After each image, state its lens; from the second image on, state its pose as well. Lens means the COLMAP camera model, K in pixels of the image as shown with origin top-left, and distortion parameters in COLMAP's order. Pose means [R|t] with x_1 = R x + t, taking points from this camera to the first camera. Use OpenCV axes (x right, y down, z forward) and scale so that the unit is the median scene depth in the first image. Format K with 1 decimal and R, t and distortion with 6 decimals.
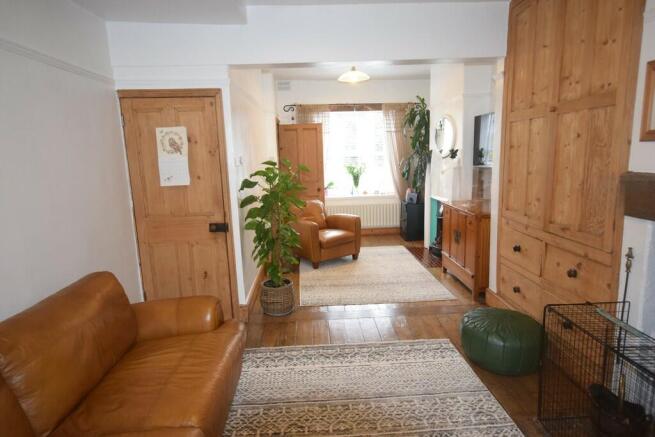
lens RADIAL K [[389.1, 0, 327.5], [0, 389.1, 218.5], [0, 0, 1]] dist [0.001151, 0.000191]
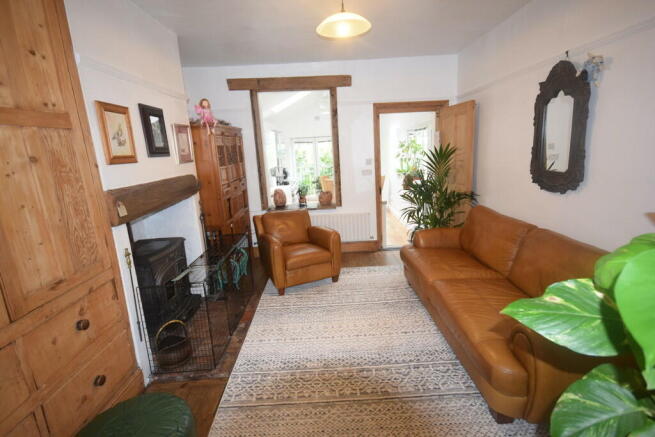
lens RADIAL K [[322.6, 0, 327.5], [0, 322.6, 218.5], [0, 0, 1]] dist [0.002156, 0.000314]
pose [[-0.995243, 0.083604, 0.050016, 0.023323], [0.096298, 0.922007, 0.375005, -0.115086], [-0.014763, 0.378038, -0.925672, 0.643637]]
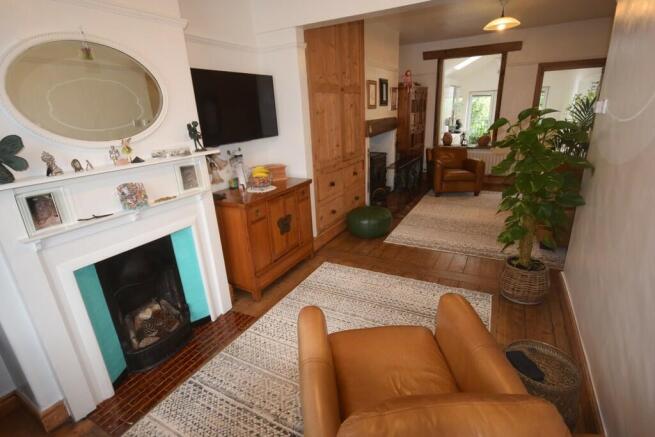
lens RADIAL K [[307.2, 0, 331.8], [0, 307.2, 215.4], [0, 0, 1]] dist [-0.000895, -0.000090]
pose [[-0.847924, -0.095069, 0.521524, -0.065421], [0.168135, 0.884766, 0.434648, -0.168384], [-0.502748, 0.456235, -0.734230, 0.996278]]
